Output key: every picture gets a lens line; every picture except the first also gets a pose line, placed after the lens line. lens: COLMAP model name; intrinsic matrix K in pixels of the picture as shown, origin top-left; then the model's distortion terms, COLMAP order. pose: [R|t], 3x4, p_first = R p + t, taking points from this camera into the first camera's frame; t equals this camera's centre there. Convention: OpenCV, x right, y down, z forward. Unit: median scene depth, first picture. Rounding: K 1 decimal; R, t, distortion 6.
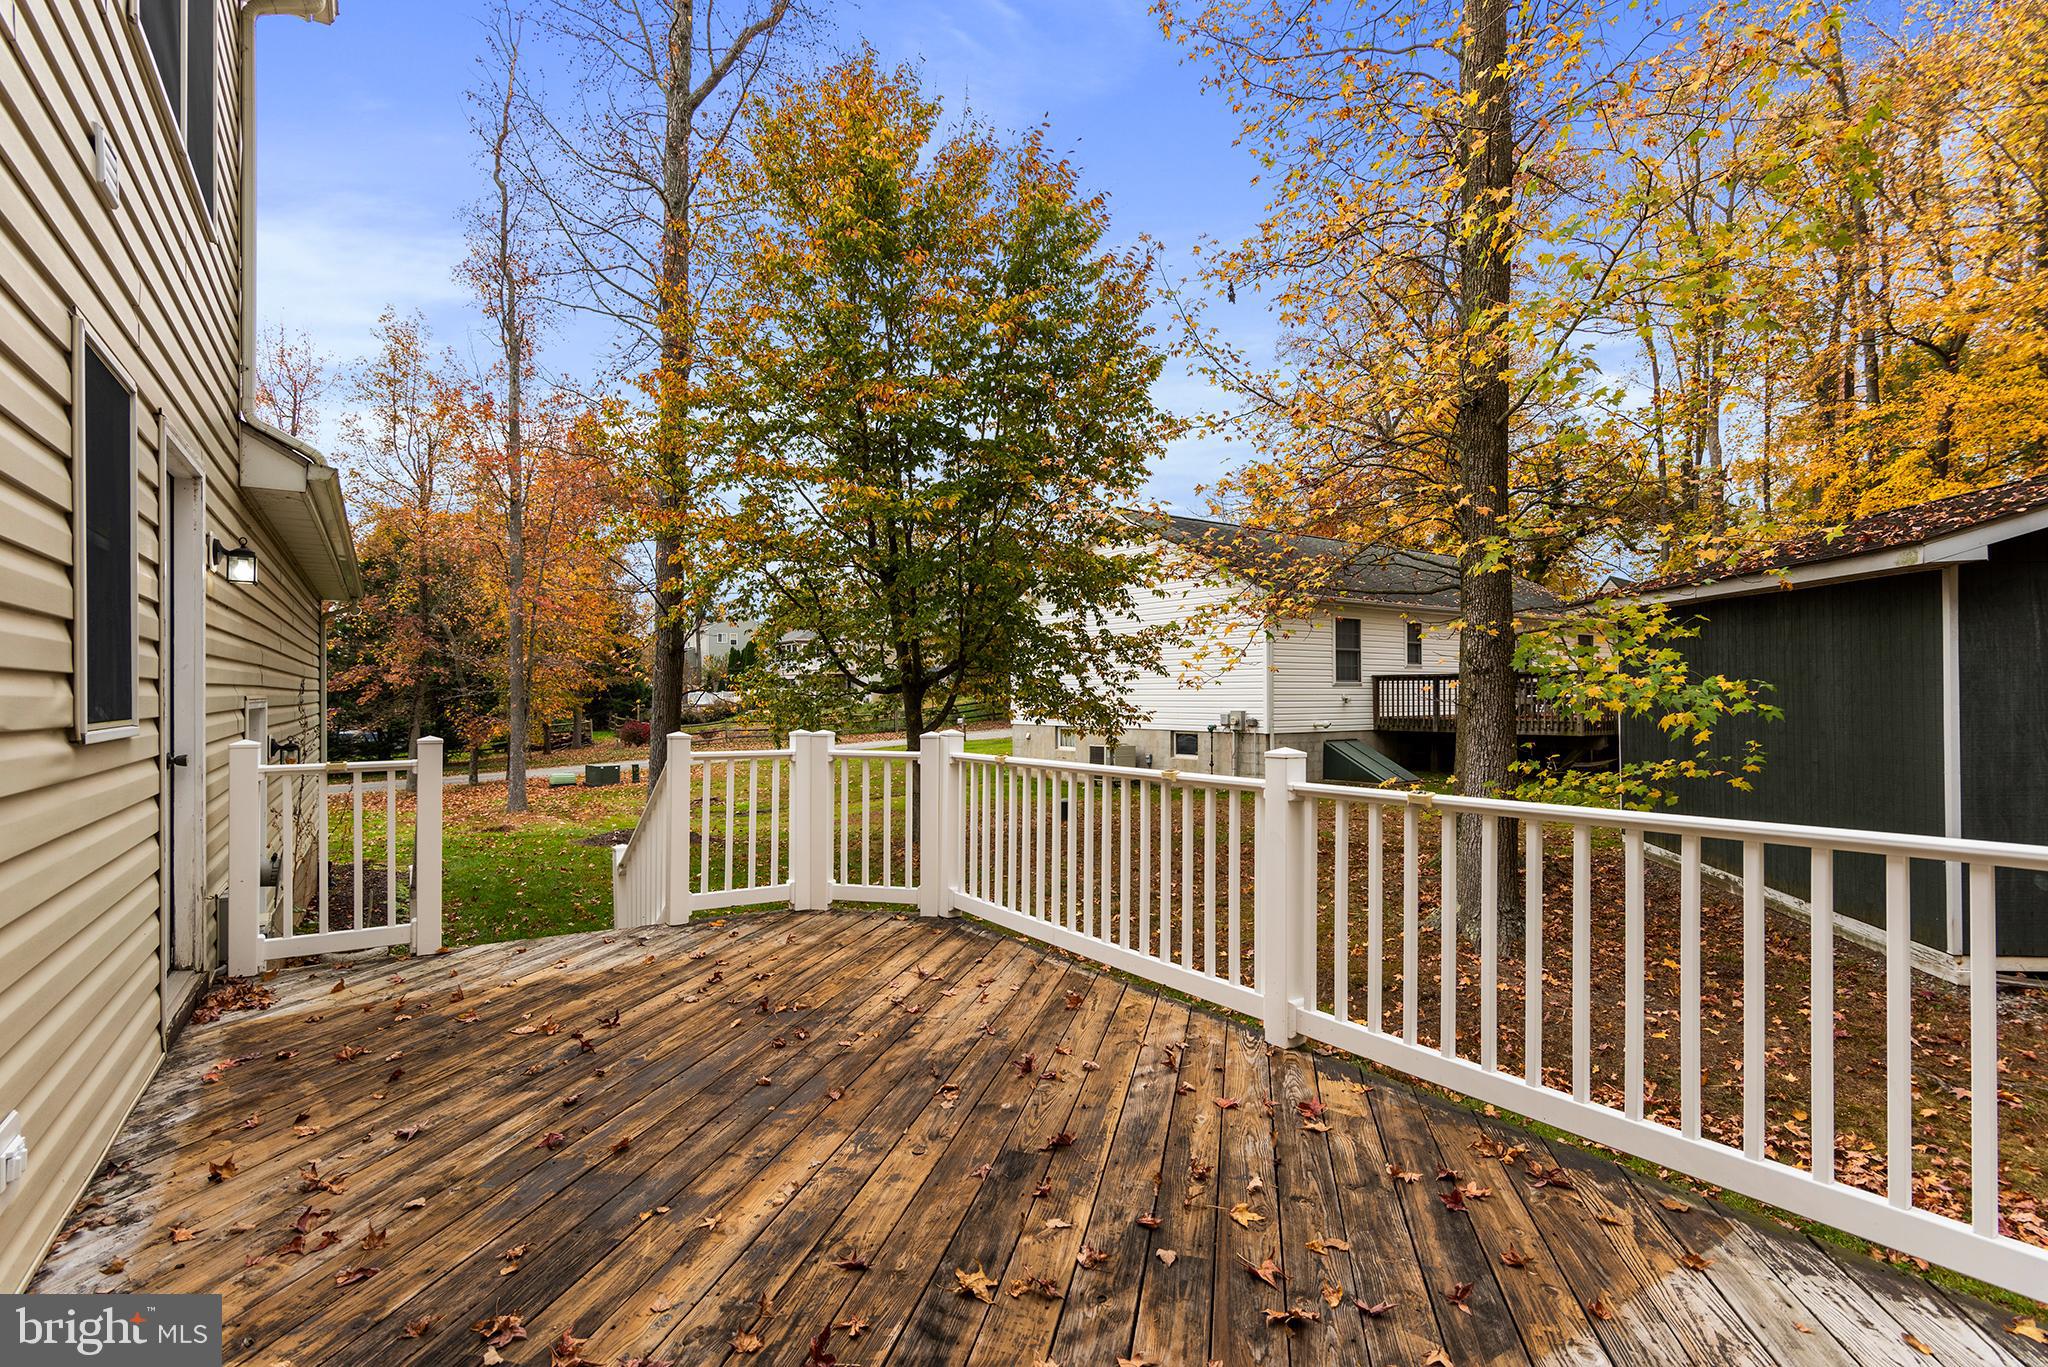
lens RADIAL K [[1017.3, 0, 1031.7], [0, 1017.3, 683.9], [0, 0, 1]] dist [0.003730, 0.000123]
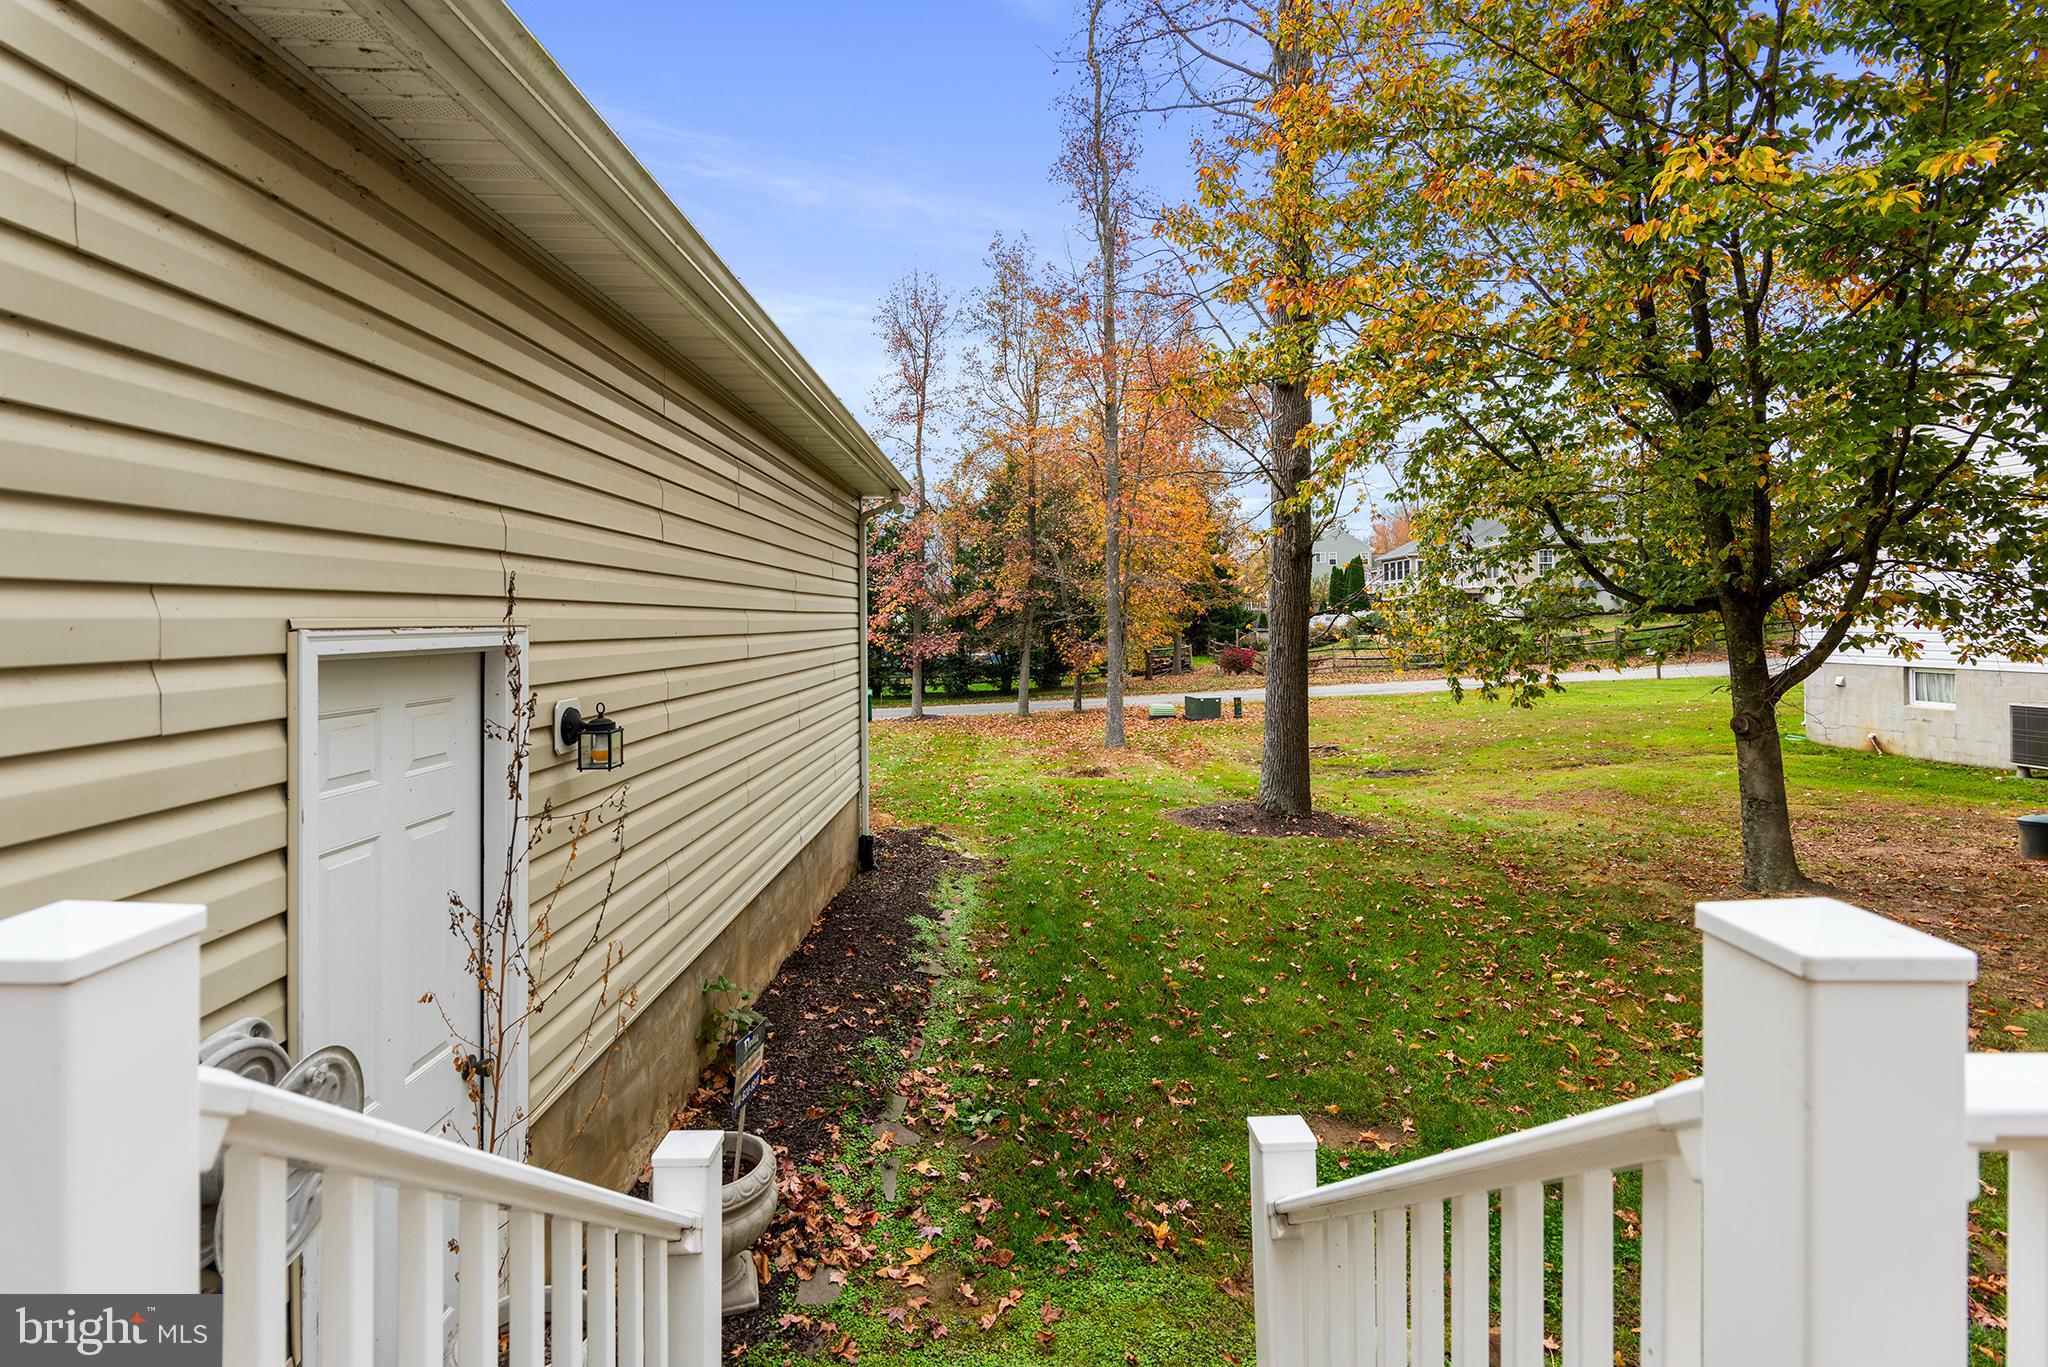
lens RADIAL K [[1017.3, 0, 1001.7], [0, 1017.3, 616.8], [0, 0, 1]] dist [0.003730, 0.000123]
pose [[0.829738, -0.004767, -0.558133, -0.156461], [0.009812, 0.999934, 0.006047, 0.005008], [0.558067, -0.010494, 0.829729, 0.365754]]
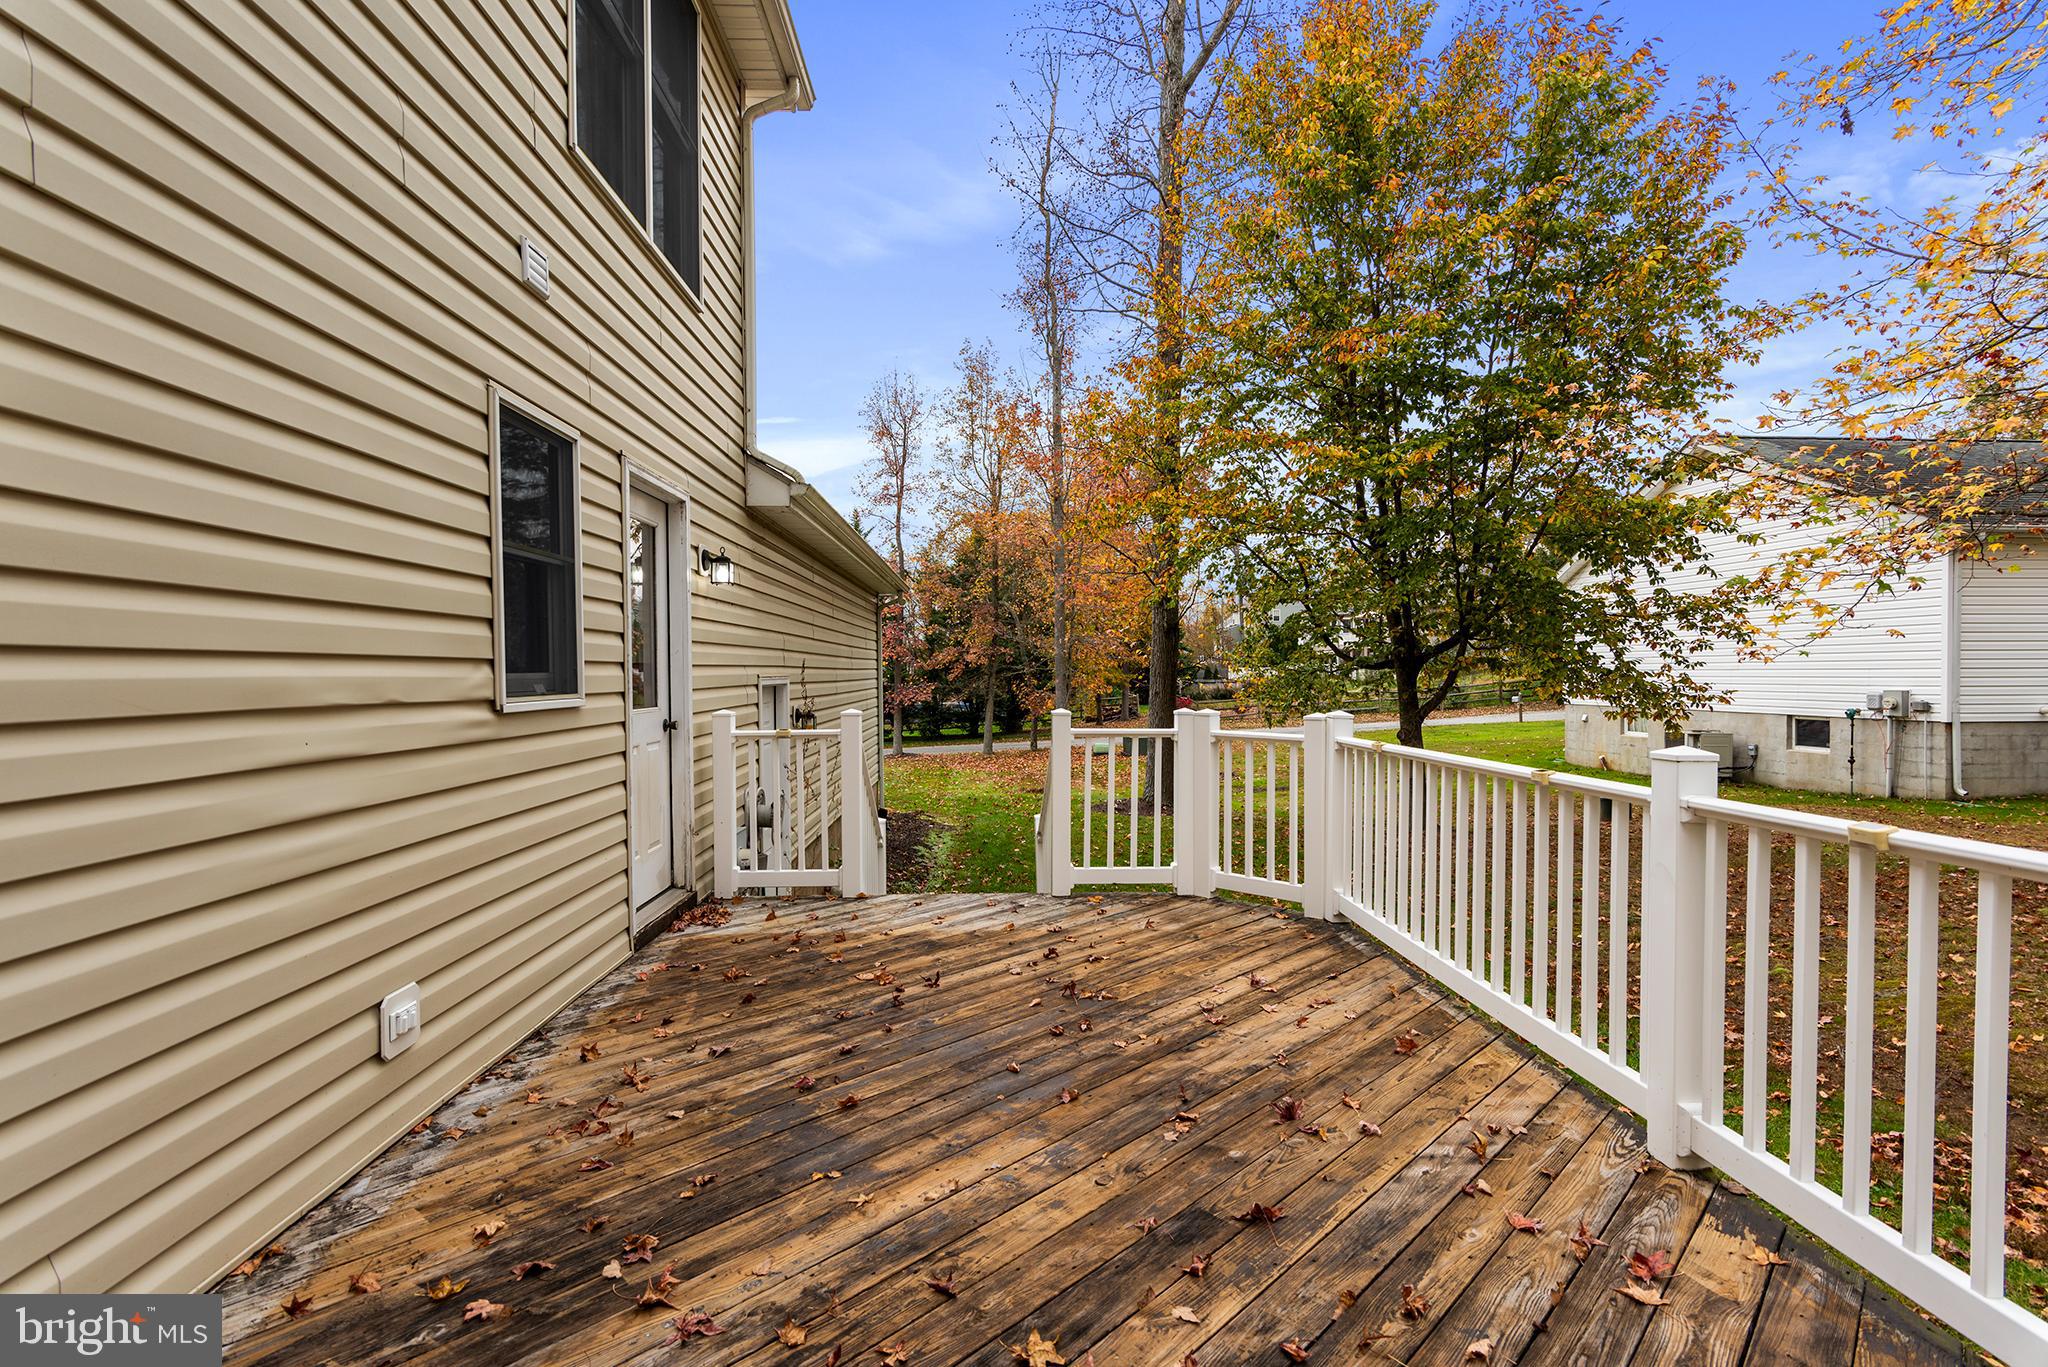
lens RADIAL K [[1017.3, 0, 1012.6], [0, 1017.3, 683.9], [0, 0, 1]] dist [0.003730, 0.000123]
pose [[0.851910, 0.003325, -0.523678, 0.063693], [0.009182, 0.999731, 0.021285, 0.000040], [0.523608, -0.022941, 0.851650, 0.044480]]
